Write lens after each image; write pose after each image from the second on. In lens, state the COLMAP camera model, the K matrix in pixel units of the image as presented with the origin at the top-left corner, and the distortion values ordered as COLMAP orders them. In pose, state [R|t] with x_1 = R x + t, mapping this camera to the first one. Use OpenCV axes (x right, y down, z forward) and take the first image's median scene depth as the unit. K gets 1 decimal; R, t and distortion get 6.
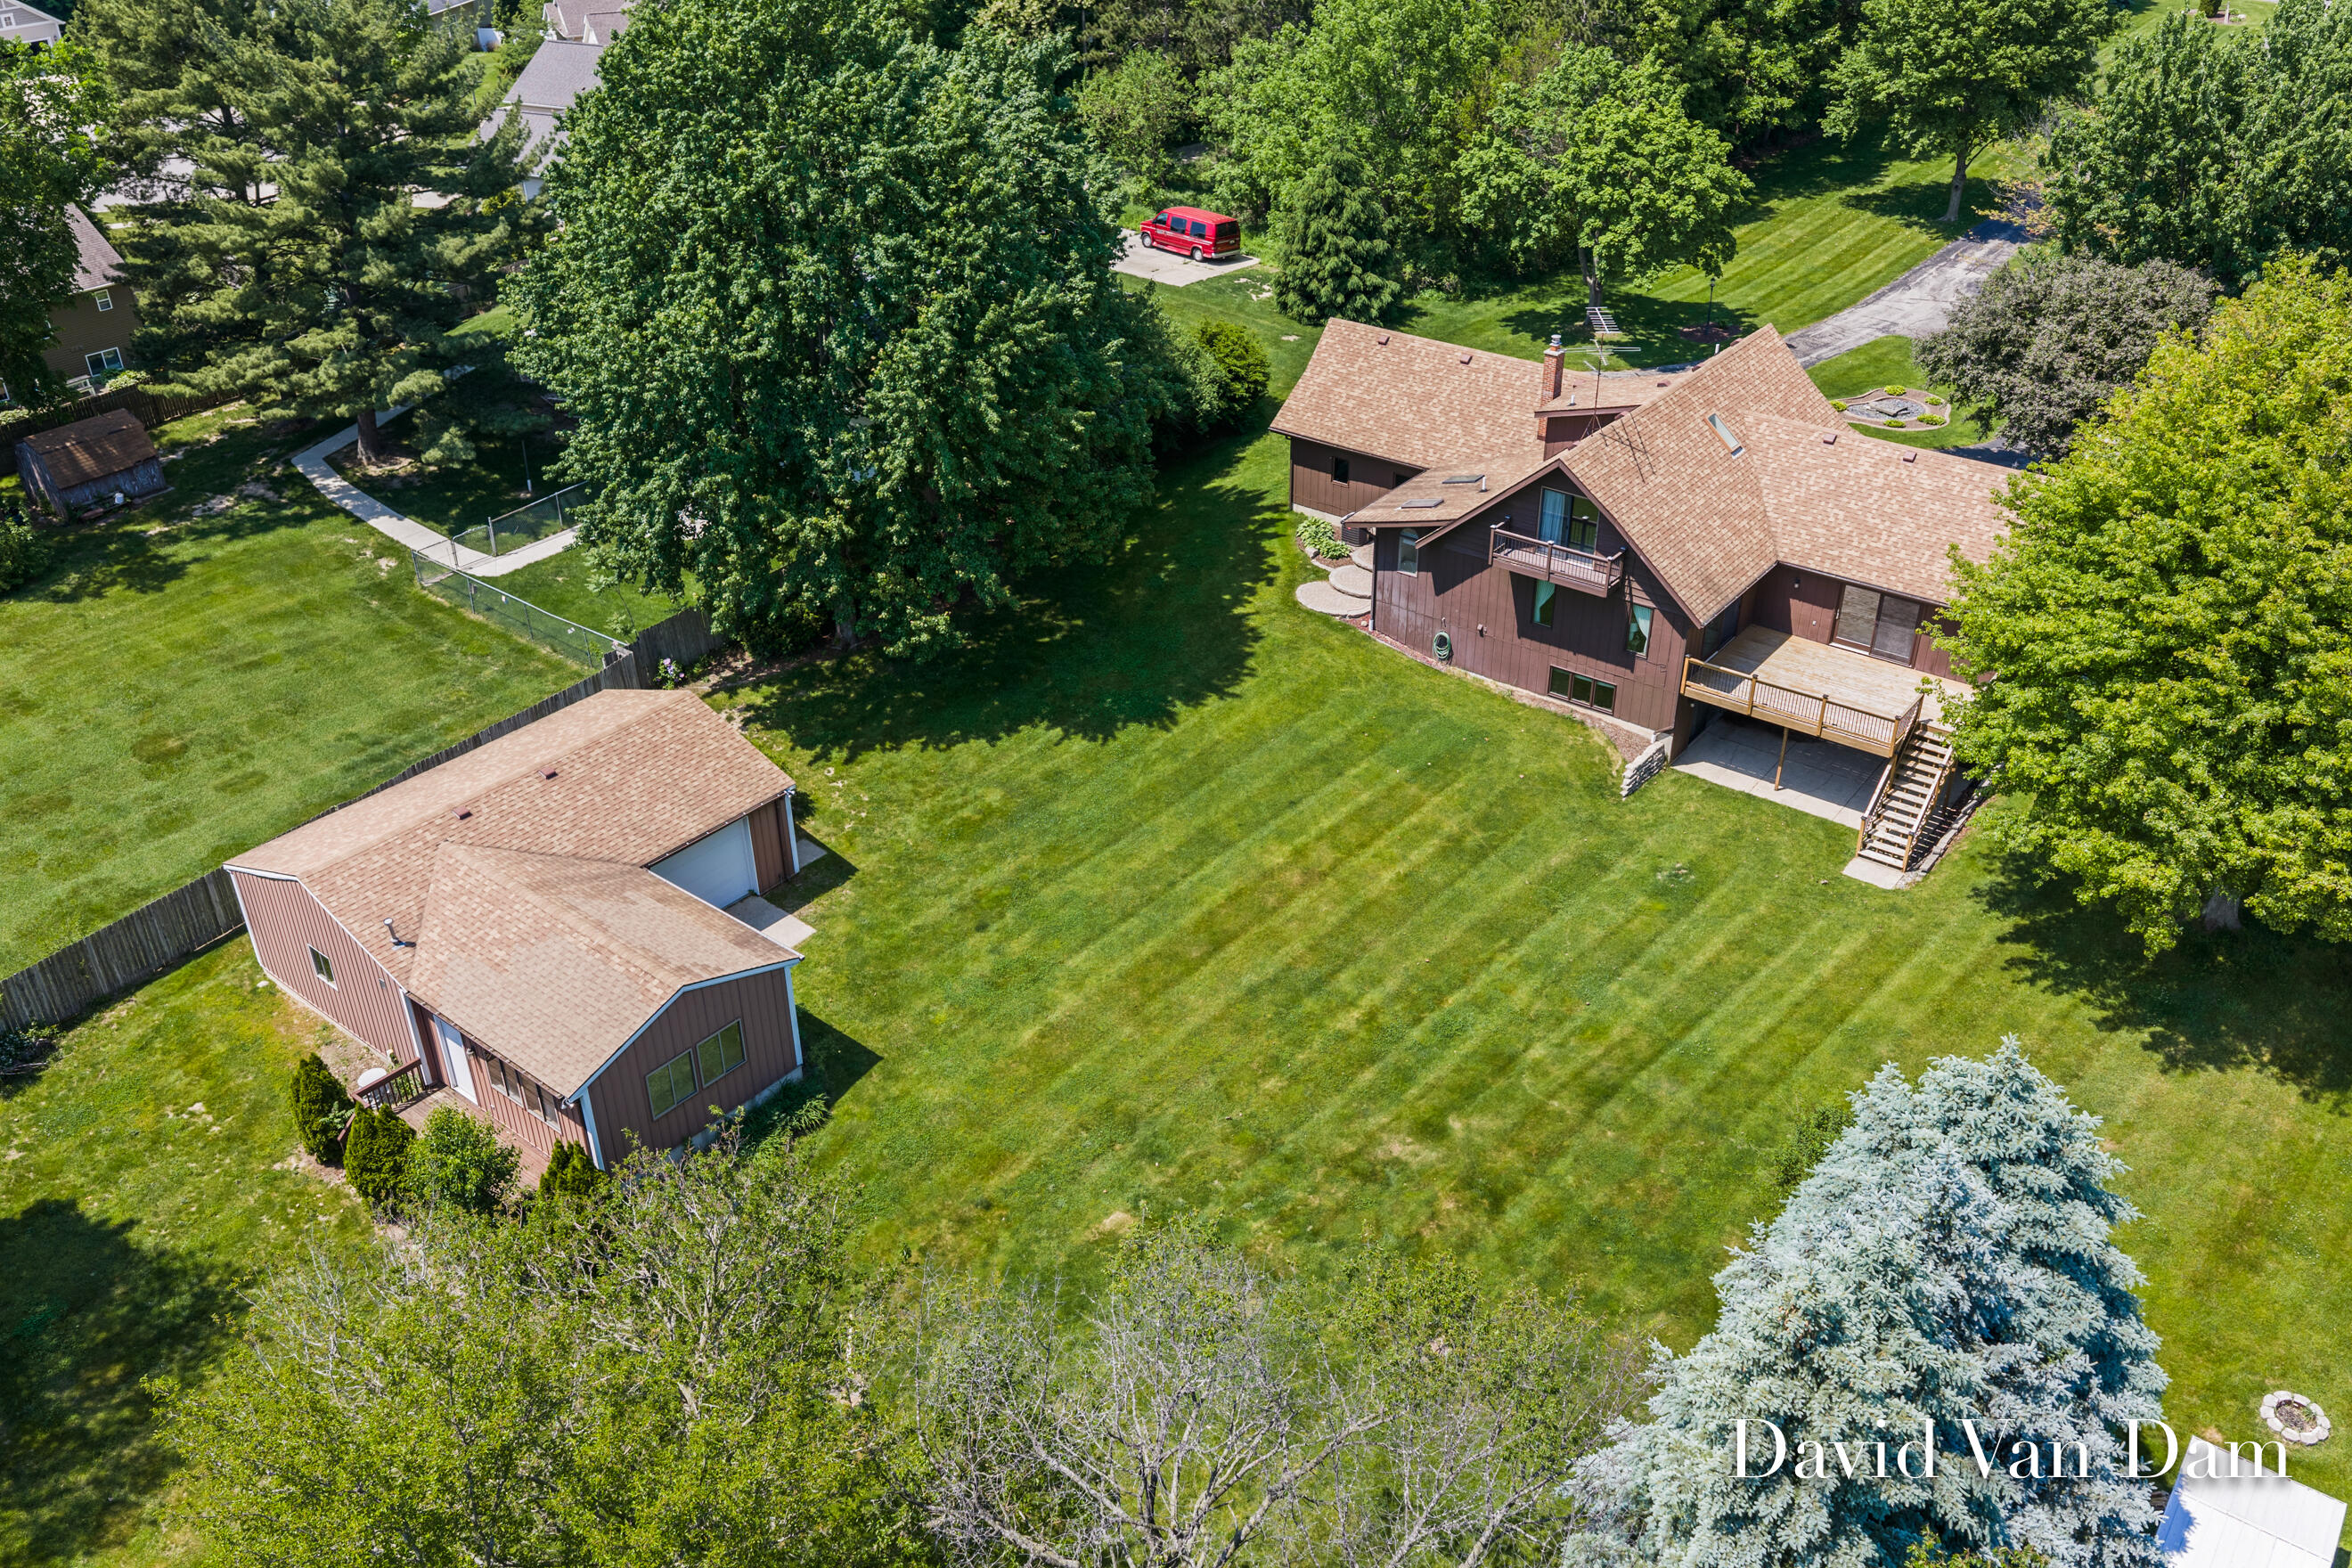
lens RADIAL K [[1981.1, 0, 1176.0], [0, 1981.1, 784.0], [0, 0, 1]] dist [0.016650, -0.006556]
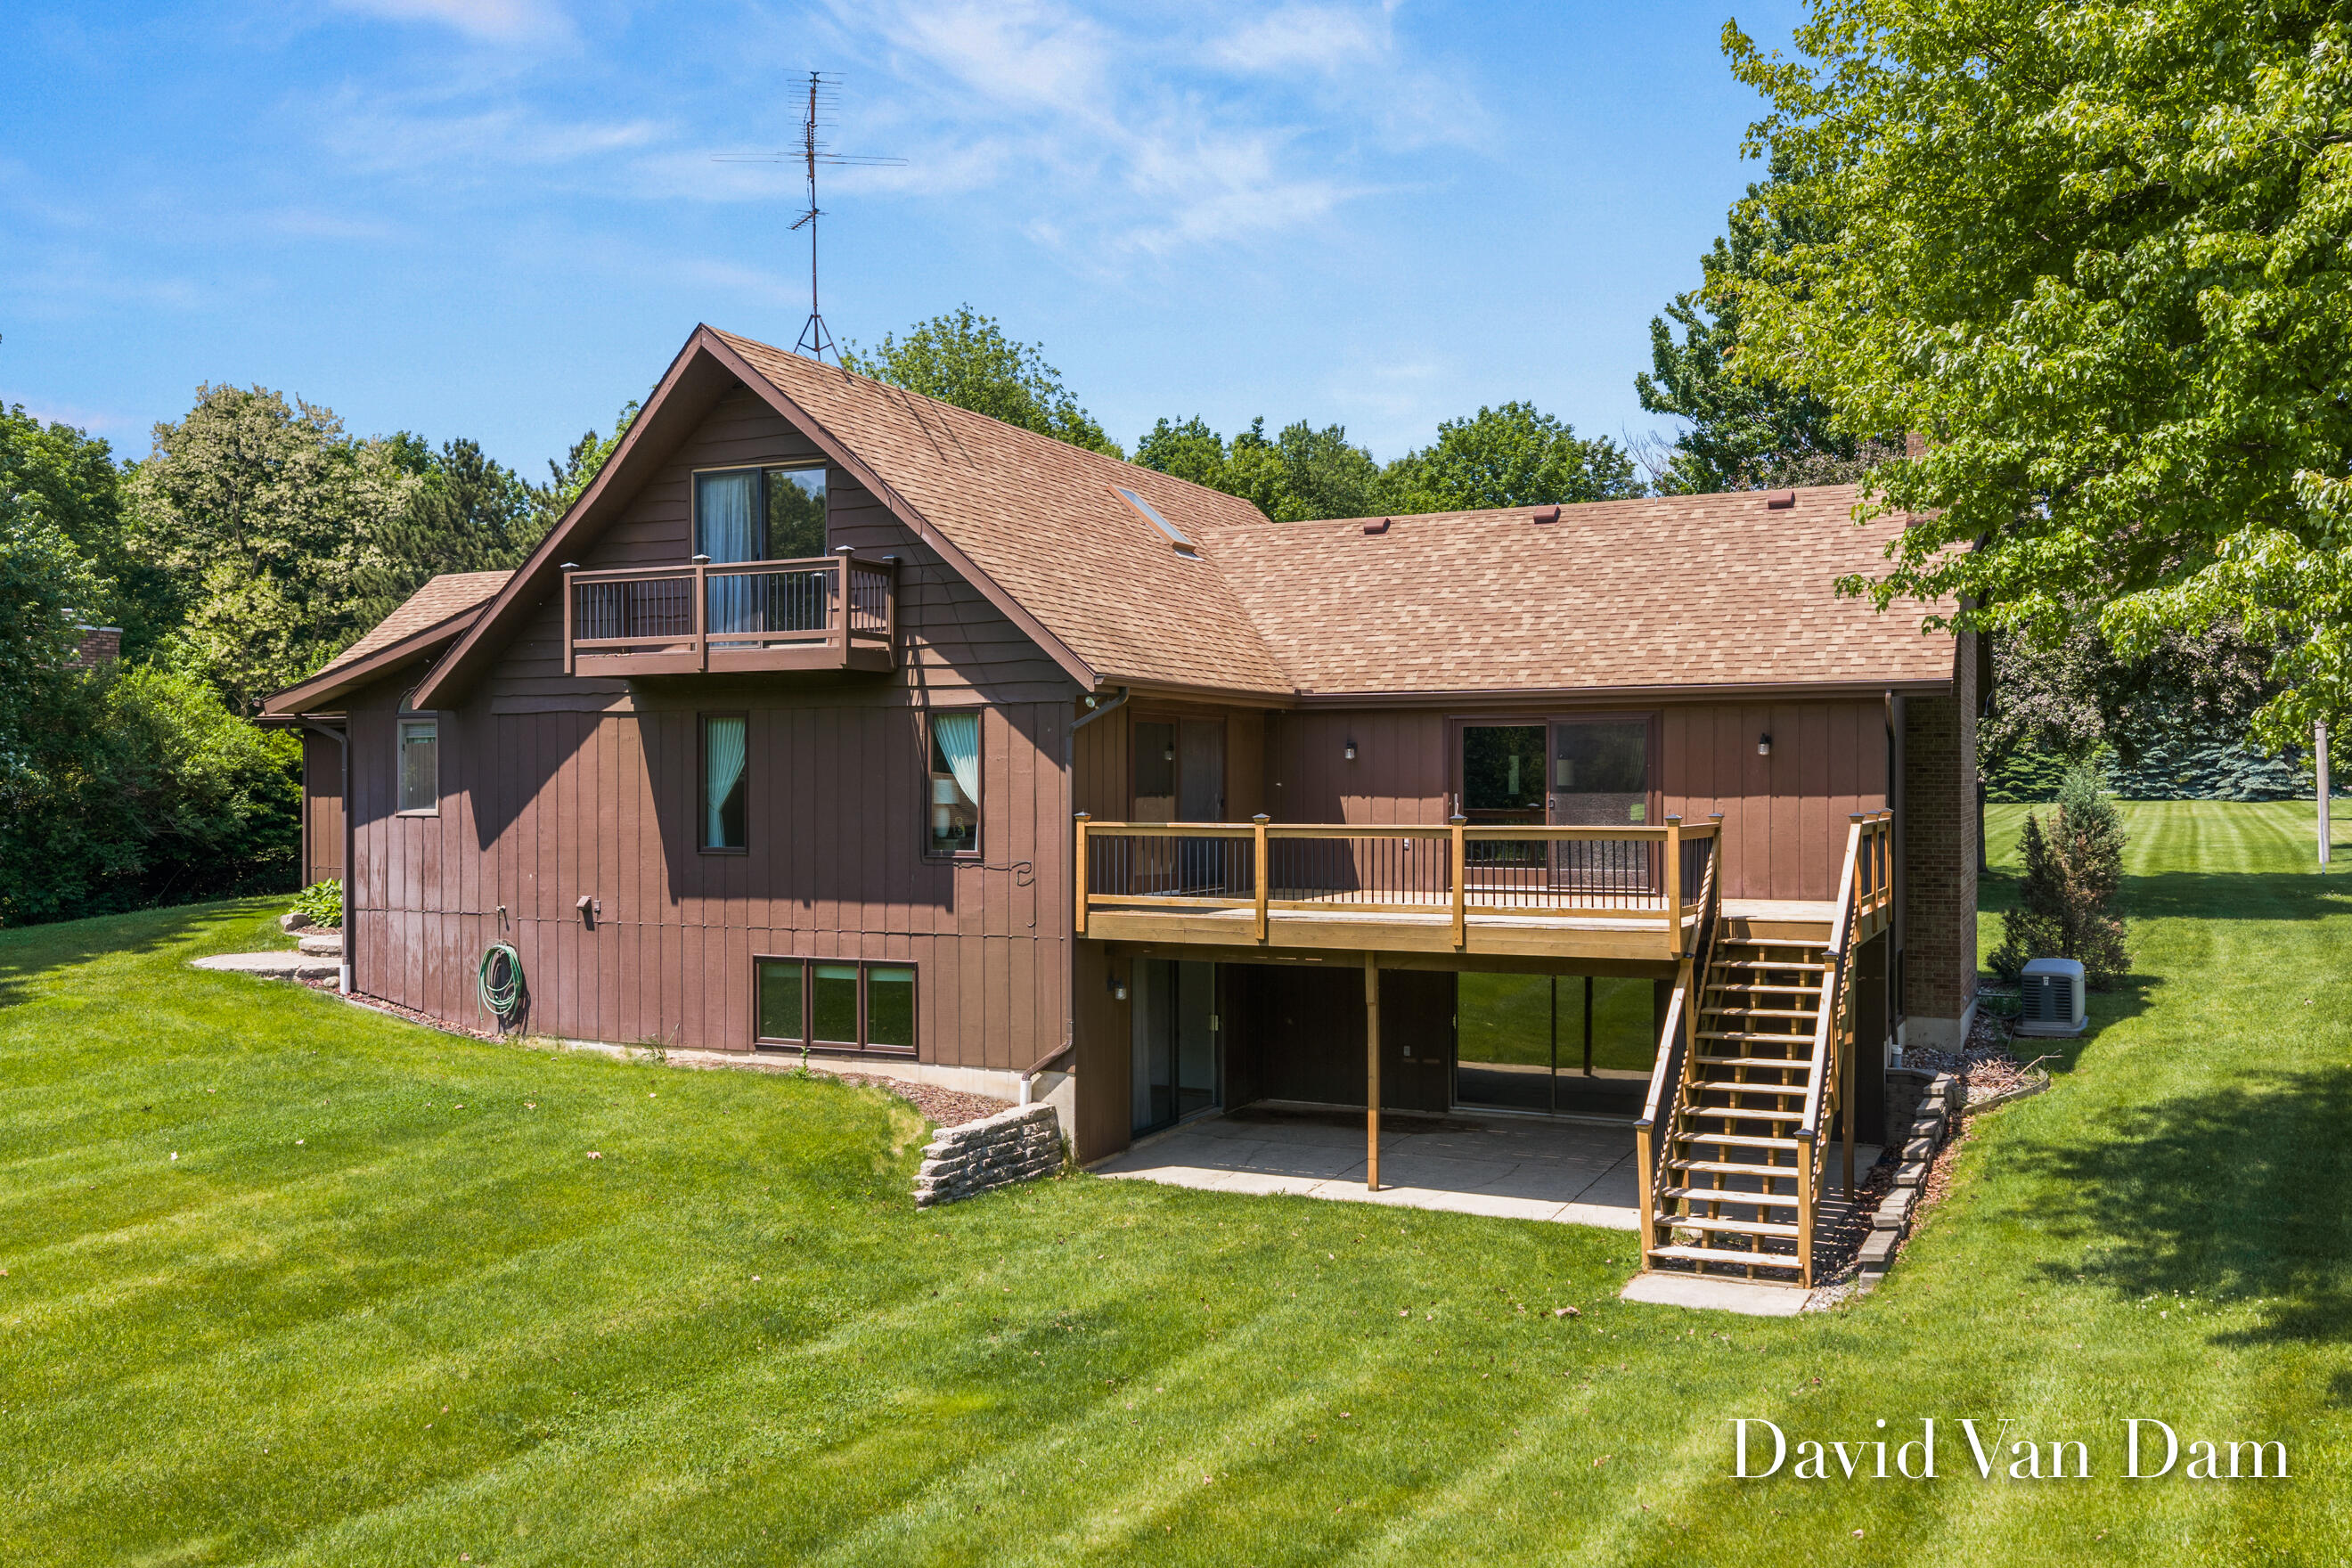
lens RADIAL K [[1988.3, 0, 1176.0], [0, 1988.3, 784.0], [0, 0, 1]] dist [0.002550, -0.022817]
pose [[0.979974, 0.004651, 0.199073, 0.196375], [0.098989, 0.856071, -0.507291, 0.112397], [-0.172780, 0.516838, 0.838466, 0.668637]]
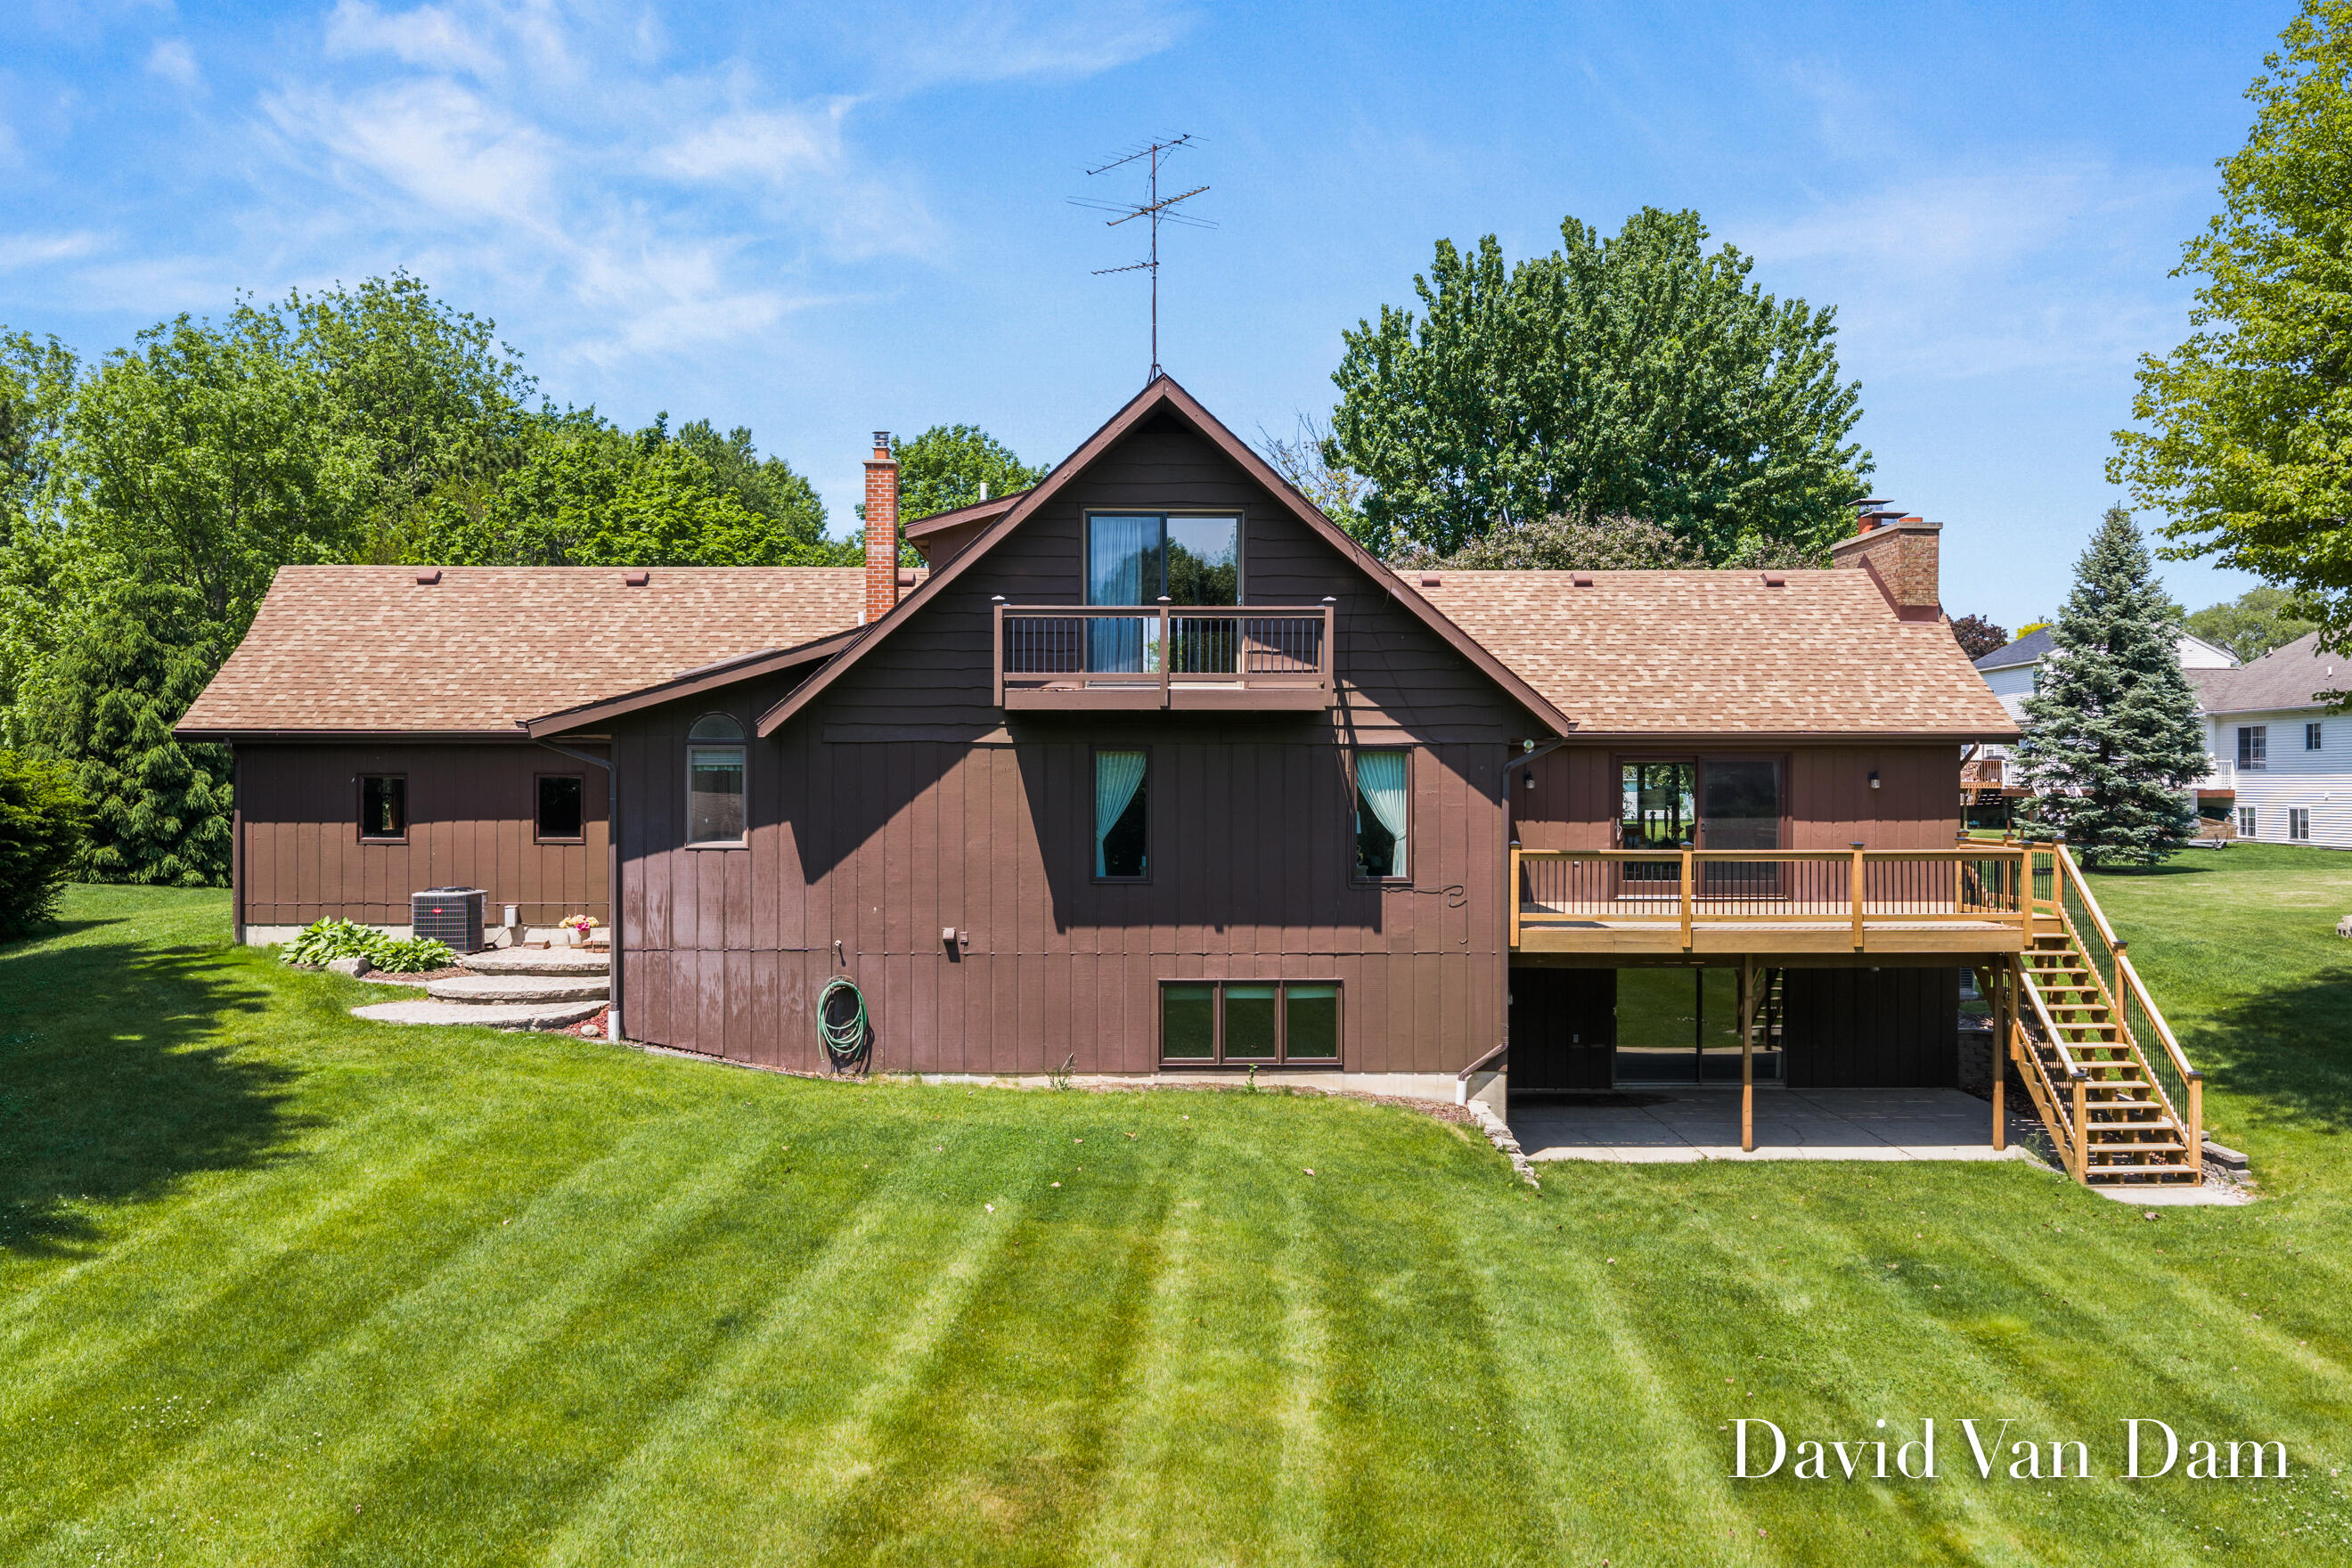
lens RADIAL K [[1981.1, 0, 1176.0], [0, 1981.1, 784.0], [0, 0, 1]] dist [0.016650, -0.006556]
pose [[0.787114, 0.006621, 0.616773, -0.049067], [0.314128, 0.856248, -0.410076, 0.068802], [-0.530826, 0.516522, 0.671885, 0.731552]]
